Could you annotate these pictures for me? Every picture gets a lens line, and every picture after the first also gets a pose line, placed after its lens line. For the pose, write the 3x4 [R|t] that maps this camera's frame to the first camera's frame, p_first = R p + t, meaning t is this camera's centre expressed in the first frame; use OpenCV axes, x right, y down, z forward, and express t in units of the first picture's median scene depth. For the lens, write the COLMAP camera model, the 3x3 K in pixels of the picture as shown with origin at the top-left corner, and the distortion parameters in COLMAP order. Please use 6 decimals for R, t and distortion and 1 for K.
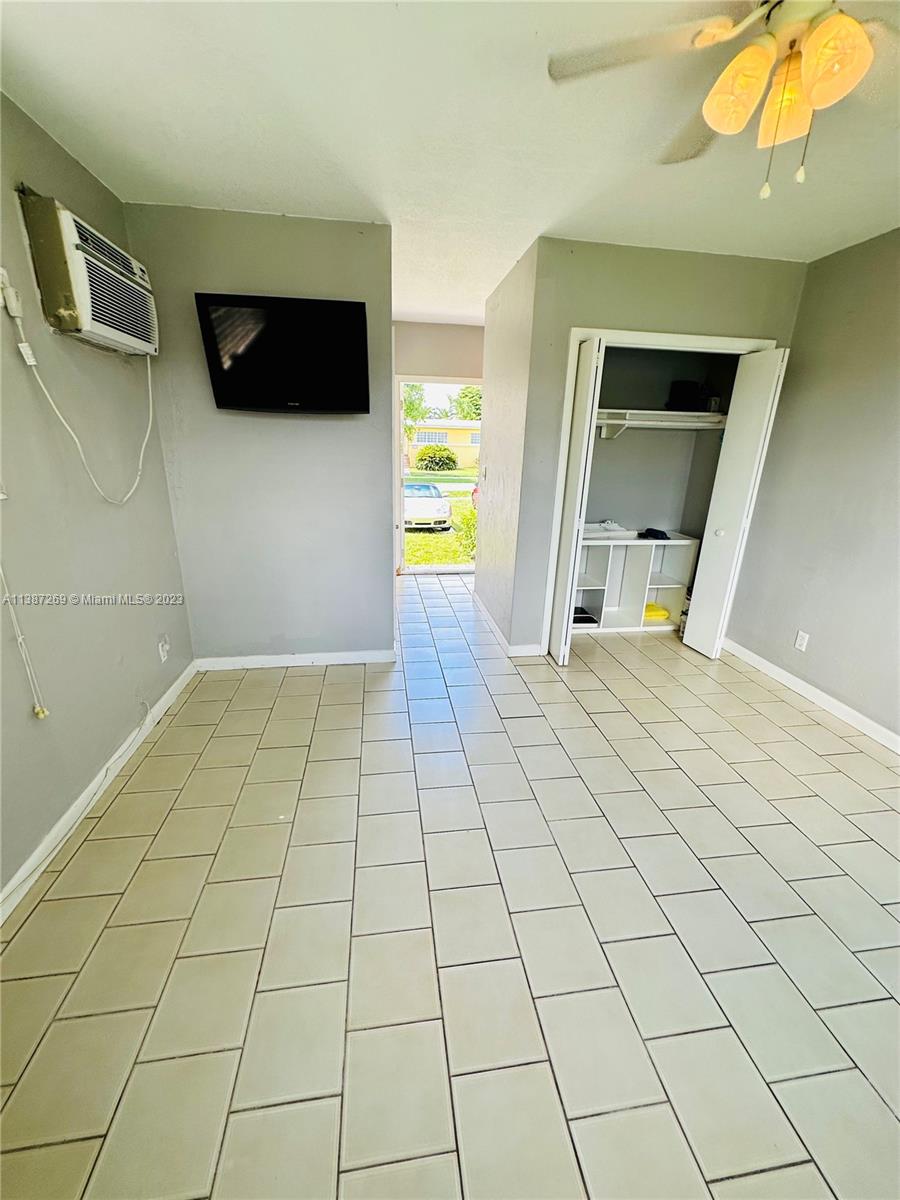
lens RADIAL K [[480.4, 0, 450.0], [0, 480.4, 600.0], [0, 0, 1]] dist [-0.003387, -0.000329]
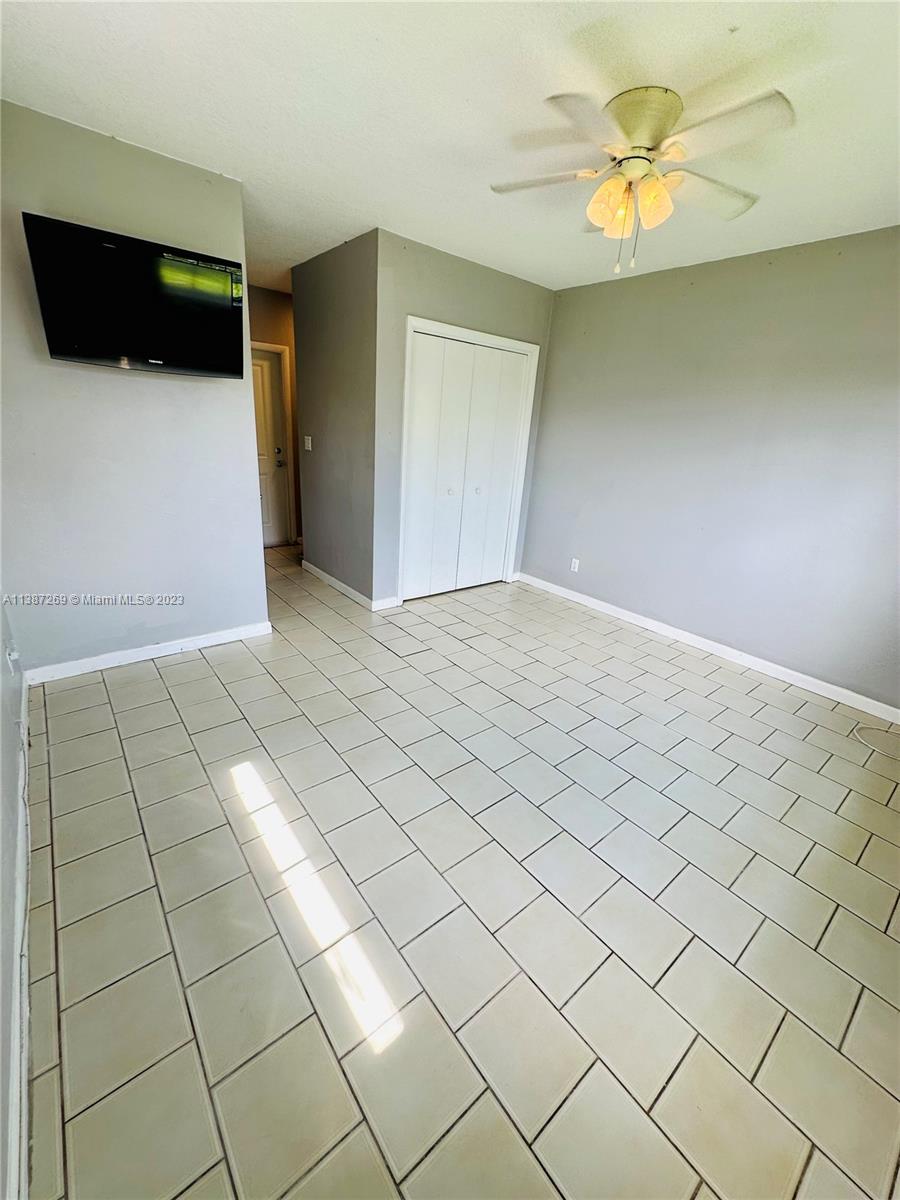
lens RADIAL K [[480.4, 0, 450.0], [0, 480.4, 600.0], [0, 0, 1]] dist [-0.003387, -0.000329]
pose [[0.857903, -0.145741, 0.492710, -0.283718], [0.119131, 0.989218, 0.085174, 0.020239], [-0.499811, -0.014374, 0.866015, -0.052488]]
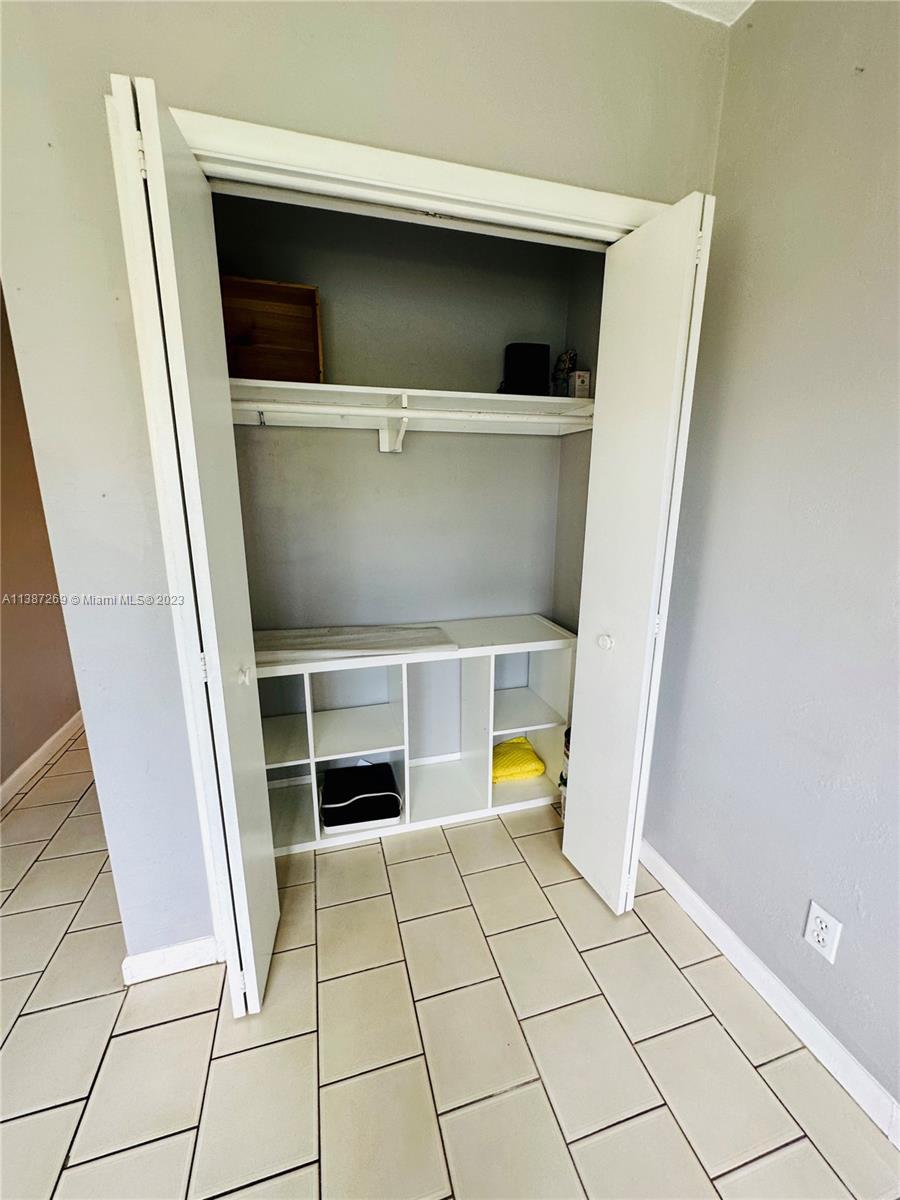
lens RADIAL K [[480.4, 0, 450.0], [0, 480.4, 600.0], [0, 0, 1]] dist [-0.003387, -0.000329]
pose [[0.990475, -0.051788, 0.127581, 0.372363], [0.063142, 0.994239, -0.086618, -0.152690], [-0.122361, 0.093849, 0.988039, 0.584618]]
